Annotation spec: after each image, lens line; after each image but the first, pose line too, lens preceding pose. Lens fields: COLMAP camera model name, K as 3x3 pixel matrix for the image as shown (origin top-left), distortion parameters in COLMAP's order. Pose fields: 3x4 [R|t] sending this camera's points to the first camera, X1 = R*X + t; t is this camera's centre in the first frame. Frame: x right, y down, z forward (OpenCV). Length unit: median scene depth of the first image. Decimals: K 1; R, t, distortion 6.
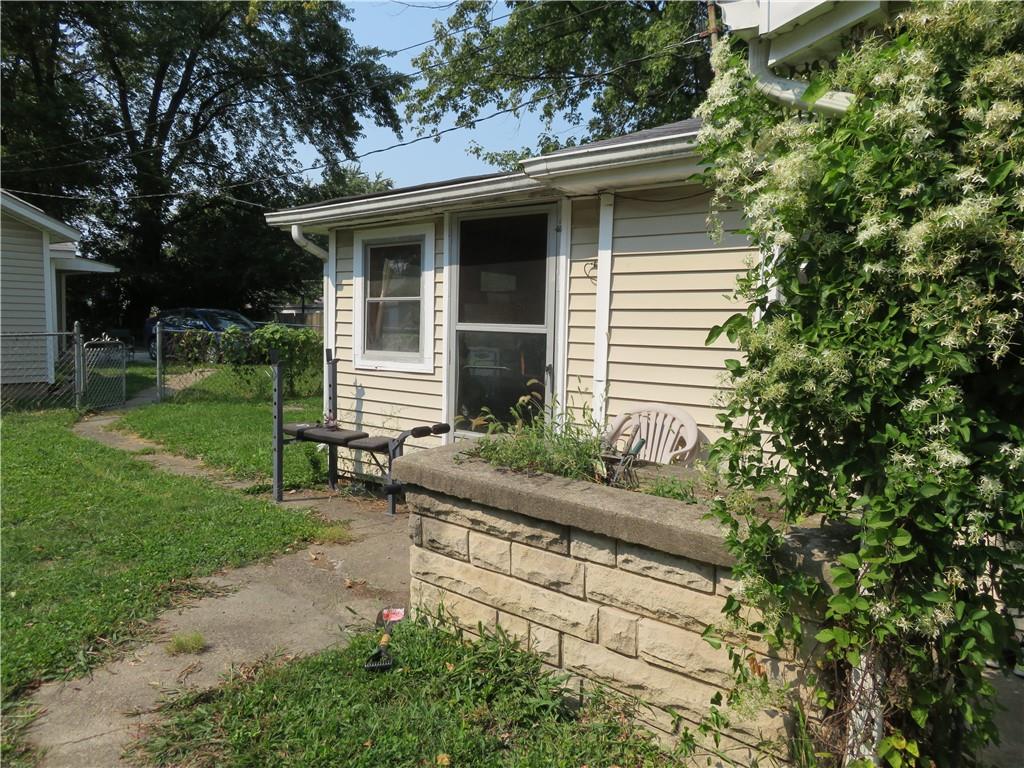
lens RADIAL K [[726.0, 0, 508.6], [0, 726.0, 383.8], [0, 0, 1]] dist [-0.007028, -0.002747]
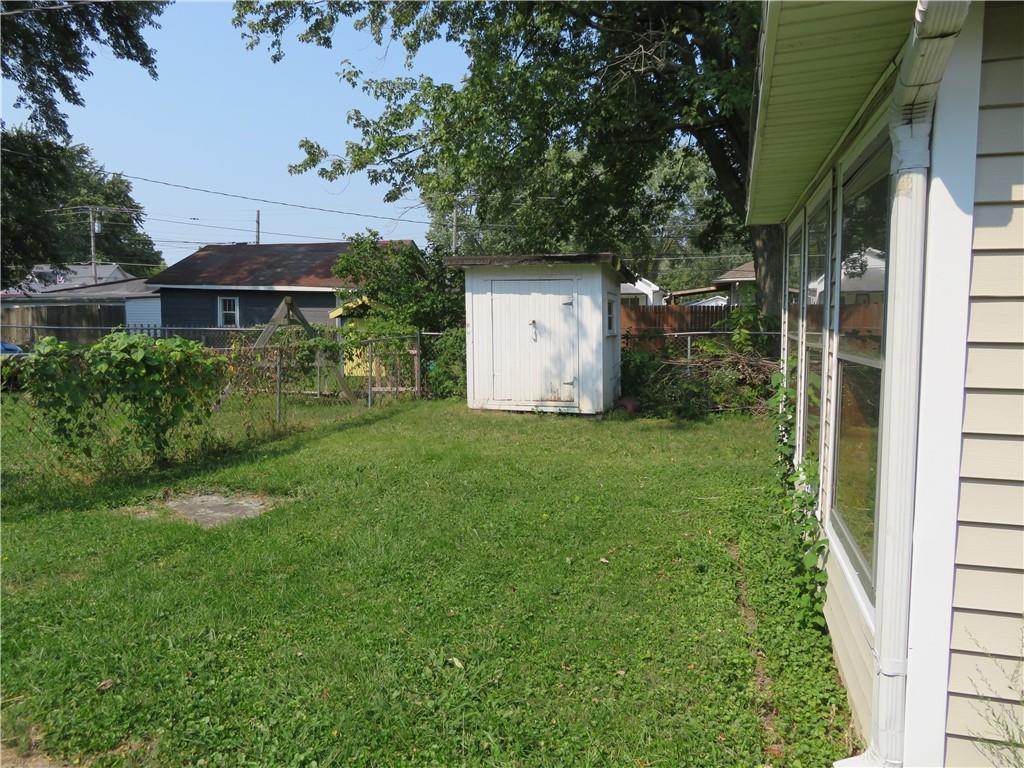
lens RADIAL K [[726.0, 0, 510.7], [0, 726.0, 383.4], [0, 0, 1]] dist [-0.007028, -0.002747]
pose [[0.929092, -0.057240, 0.365391, -0.282370], [0.051849, 0.998353, 0.024559, -0.048381], [-0.366195, -0.003873, 0.930530, 0.459786]]
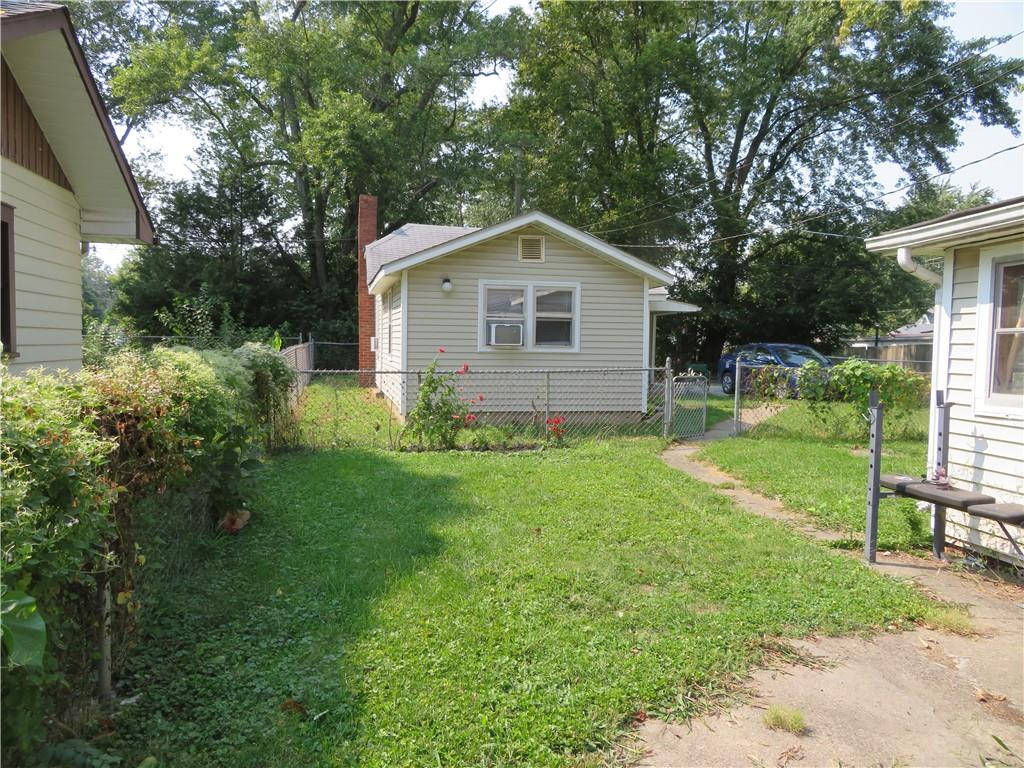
lens RADIAL K [[726.0, 0, 504.3], [0, 726.0, 386.0], [0, 0, 1]] dist [-0.007028, -0.002747]
pose [[0.735209, 0.023574, -0.677431, -0.027840], [-0.053249, 0.998315, -0.023050, -0.003812], [0.675746, 0.053019, 0.735225, 0.022638]]
